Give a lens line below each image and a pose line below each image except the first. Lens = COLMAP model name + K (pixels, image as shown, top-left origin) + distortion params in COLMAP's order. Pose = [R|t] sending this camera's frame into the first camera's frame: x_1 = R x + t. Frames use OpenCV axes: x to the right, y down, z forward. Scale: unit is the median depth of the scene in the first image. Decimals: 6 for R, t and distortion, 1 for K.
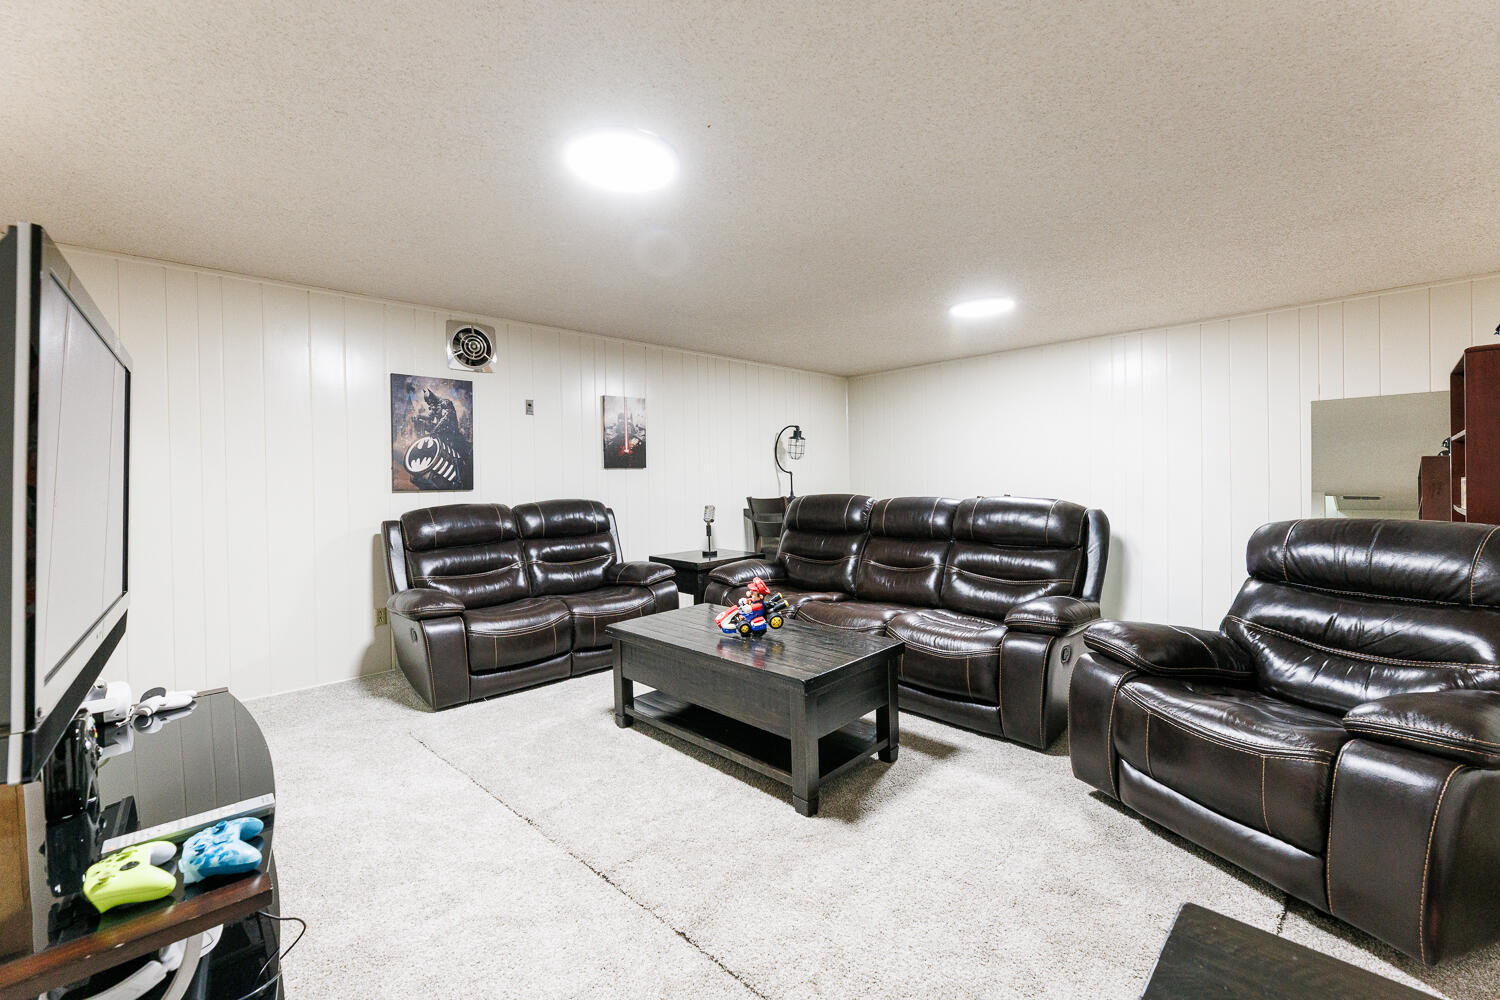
lens RADIAL K [[609.1, 0, 743.7], [0, 609.1, 485.6], [0, 0, 1]] dist [-0.003032, -0.000469]
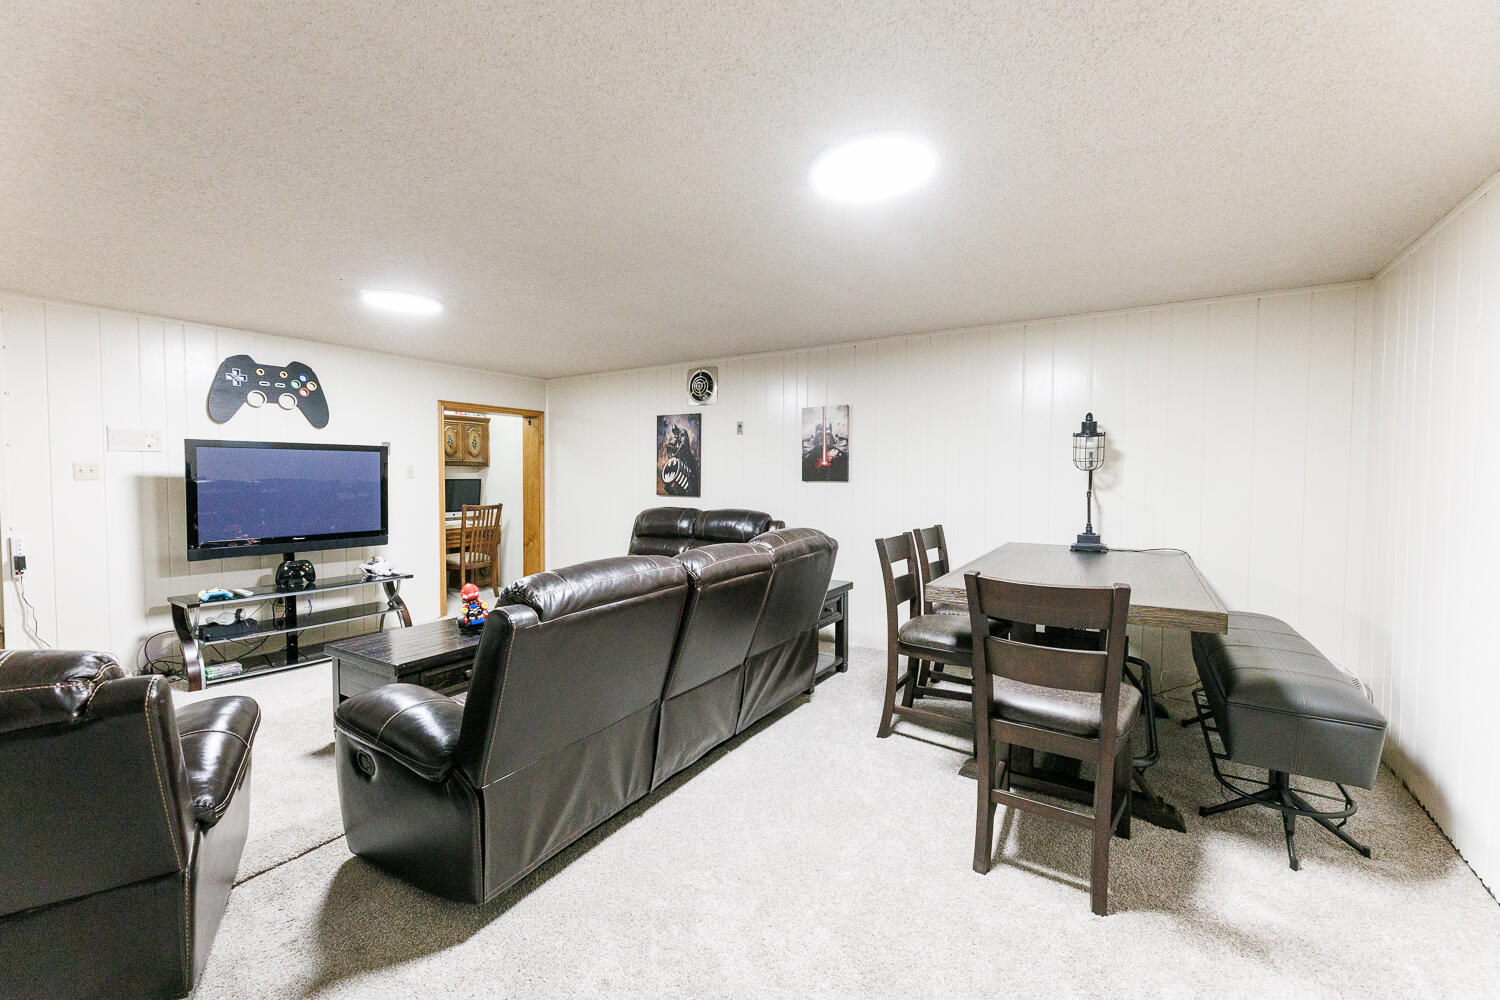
lens RADIAL K [[609.1, 0, 750.9], [0, 609.1, 497.0], [0, 0, 1]] dist [-0.003032, -0.000469]
pose [[0.245881, 0.054253, -0.967780, 0.875230], [-0.017651, 0.998517, 0.051492, -0.063254], [0.969139, 0.004422, 0.246474, 0.809534]]
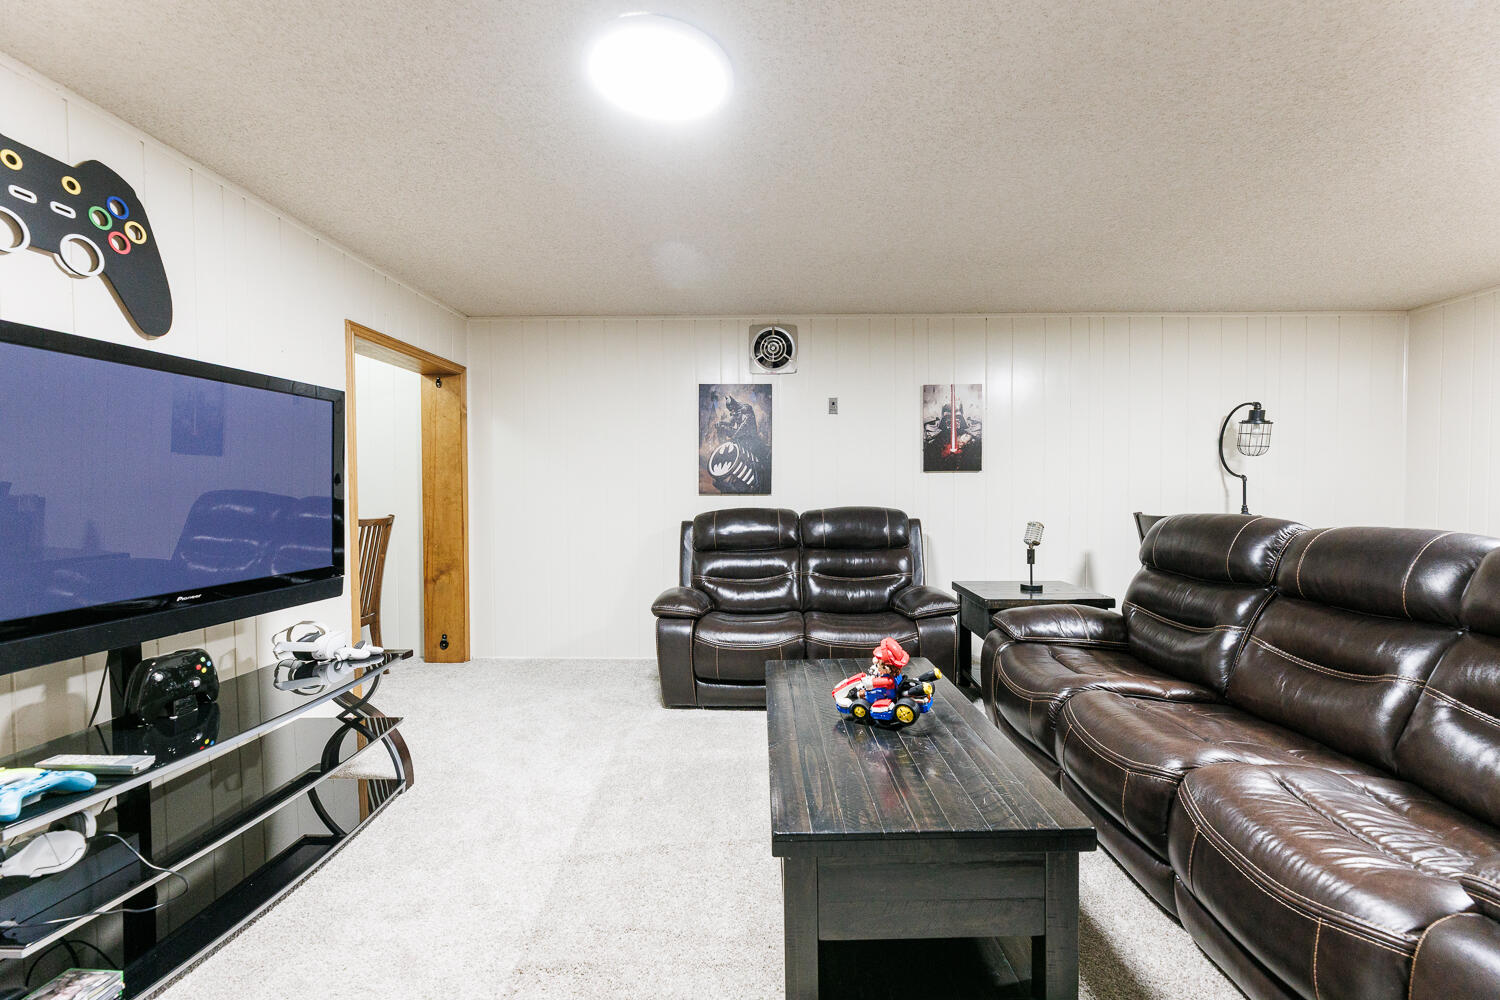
lens RADIAL K [[609.1, 0, 752.5], [0, 609.1, 506.5], [0, 0, 1]] dist [-0.003032, -0.000469]
pose [[0.717552, 0.034408, -0.695654, 0.231575], [-0.015034, 0.999311, 0.033920, -0.006128], [0.696343, -0.013881, 0.717575, 0.275249]]
